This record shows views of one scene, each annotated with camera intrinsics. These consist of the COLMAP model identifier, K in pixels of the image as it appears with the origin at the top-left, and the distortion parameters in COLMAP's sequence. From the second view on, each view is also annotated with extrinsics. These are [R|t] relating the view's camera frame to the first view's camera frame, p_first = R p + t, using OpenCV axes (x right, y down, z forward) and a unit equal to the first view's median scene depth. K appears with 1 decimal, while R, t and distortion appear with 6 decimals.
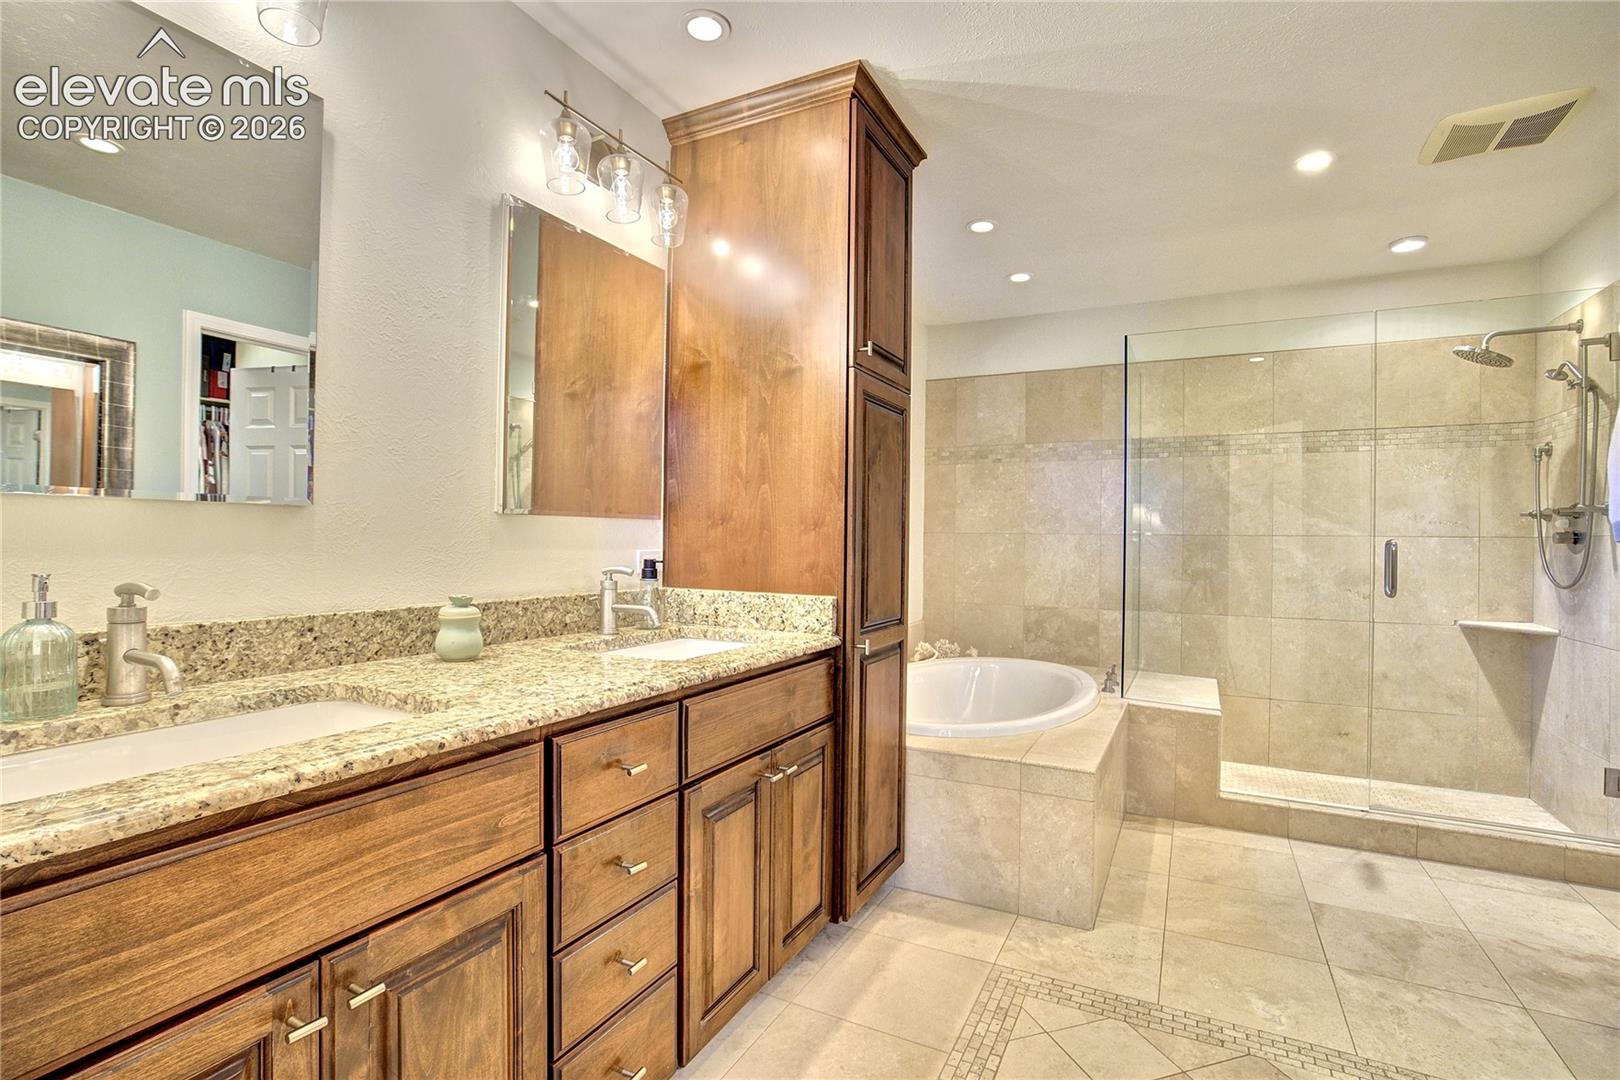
lens RADIAL K [[745.9, 0, 804.6], [0, 745.9, 537.8], [0, 0, 1]] dist [-0.038332, 0.012108]
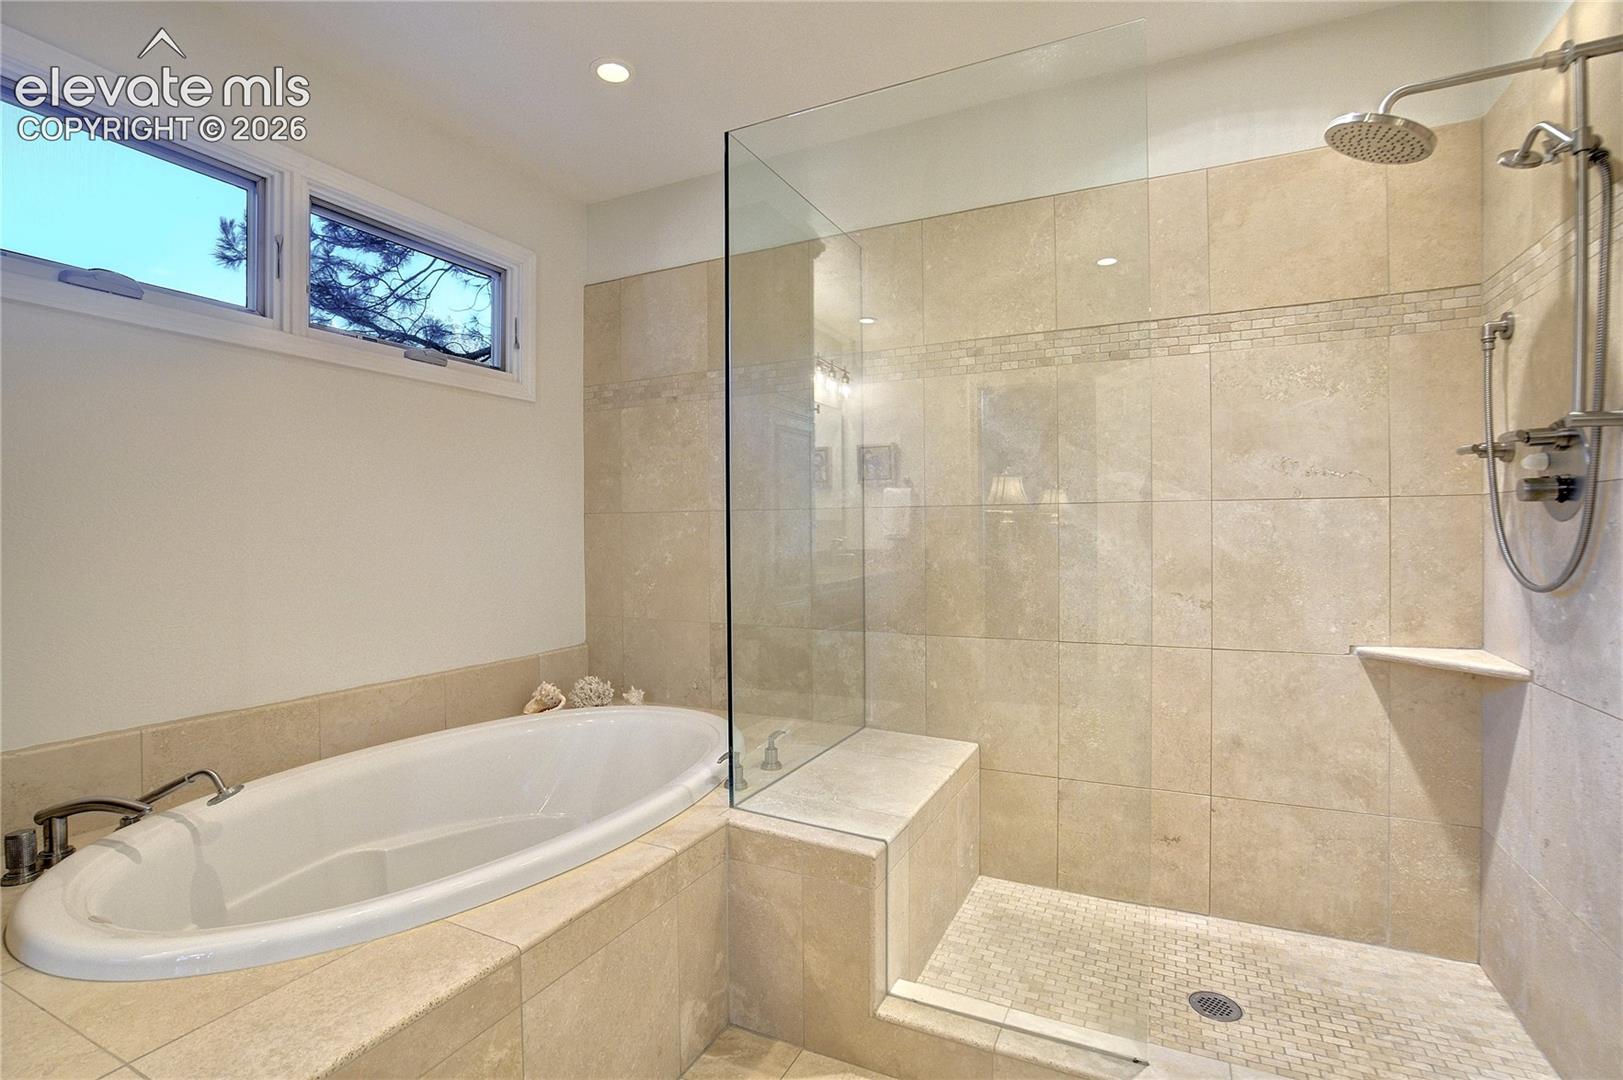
lens RADIAL K [[747.3, 0, 810.3], [0, 747.3, 539.7], [0, 0, 1]] dist [-0.038332, 0.012108]
pose [[0.999311, -0.019285, 0.031712, 0.460725], [0.018917, 0.999751, 0.011842, 0.016702], [-0.031933, -0.011234, 0.999427, 0.448685]]
